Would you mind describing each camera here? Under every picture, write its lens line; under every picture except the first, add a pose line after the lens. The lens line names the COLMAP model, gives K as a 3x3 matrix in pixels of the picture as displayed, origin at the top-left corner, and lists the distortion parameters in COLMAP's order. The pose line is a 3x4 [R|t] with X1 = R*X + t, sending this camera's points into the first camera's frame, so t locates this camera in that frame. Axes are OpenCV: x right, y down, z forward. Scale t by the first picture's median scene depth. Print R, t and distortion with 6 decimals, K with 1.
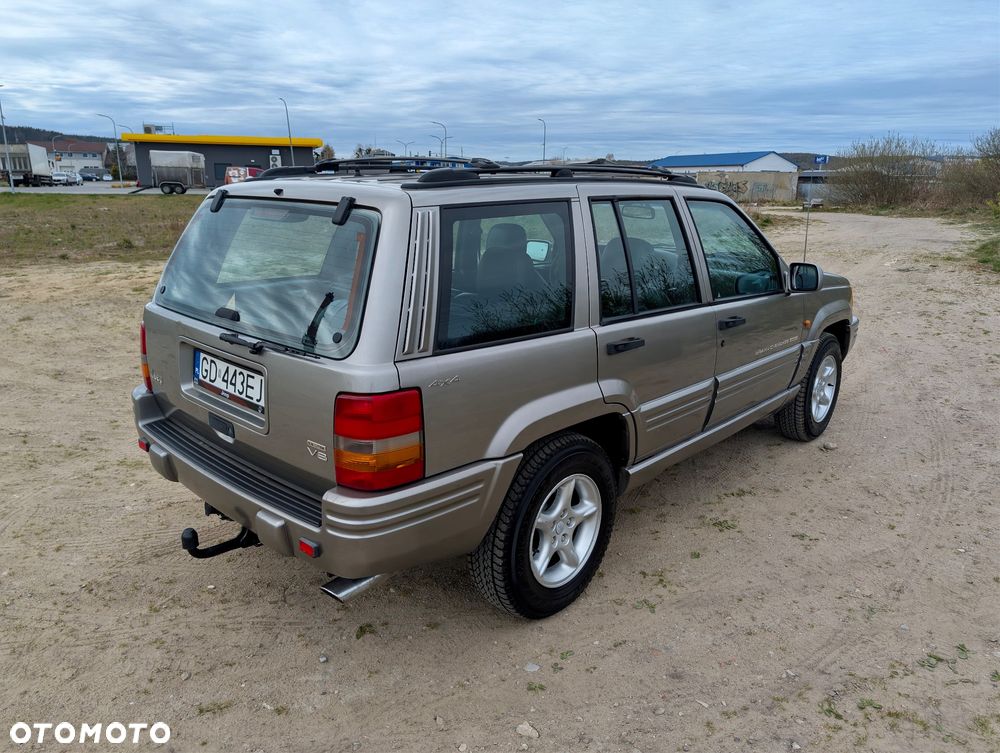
lens RADIAL K [[743.1, 0, 496.5], [0, 743.1, 386.4], [0, 0, 1]] dist [0.008052, -0.003538]
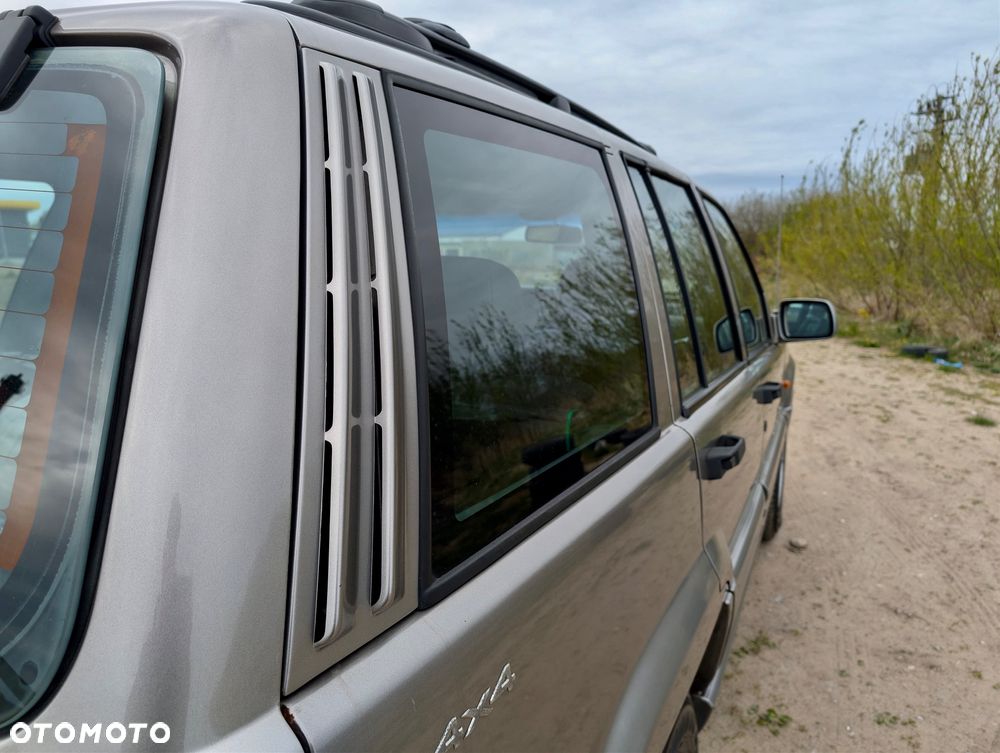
lens RADIAL K [[721.6, 0, 483.3], [0, 721.6, 379.0], [0, 0, 1]] dist [0.003953, 0.000646]
pose [[0.952457, -0.053802, 0.299885, -0.105494], [0.083989, 0.992512, -0.088688, -0.073629], [-0.292868, 0.109659, 0.949844, 0.591929]]
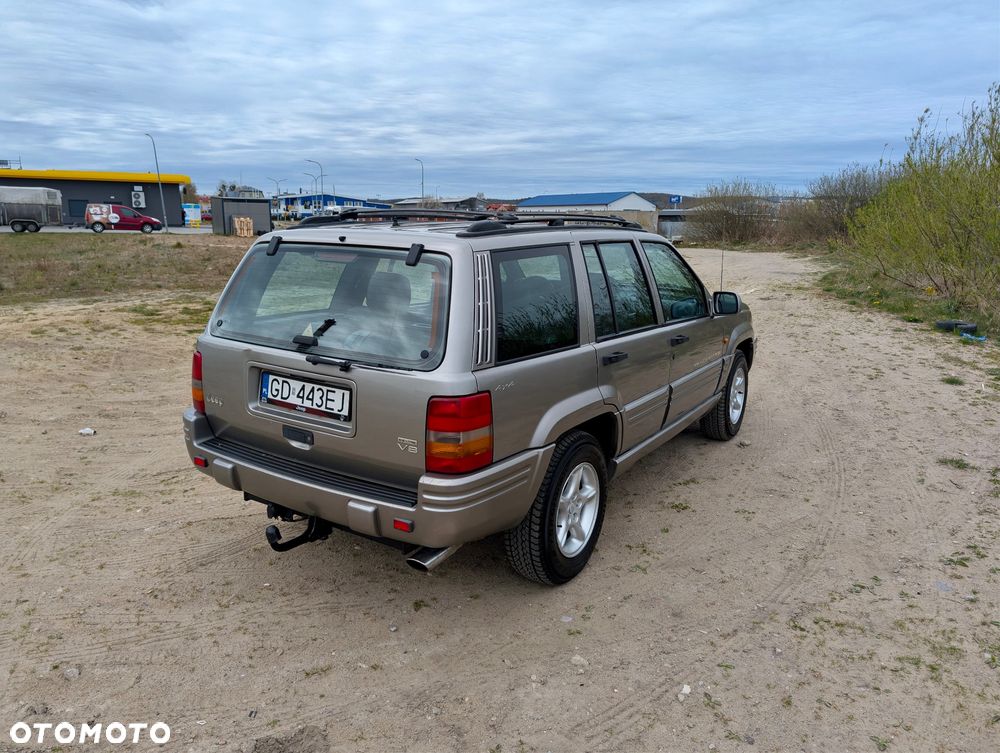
lens RADIAL K [[755.1, 0, 493.3], [0, 755.1, 378.1], [0, 0, 1]] dist [0.006422, 0.003114]
pose [[0.984593, -0.035621, 0.171194, -0.243550], [0.045837, 0.997372, -0.056099, 0.039942], [-0.168745, 0.063081, 0.983639, -0.211973]]
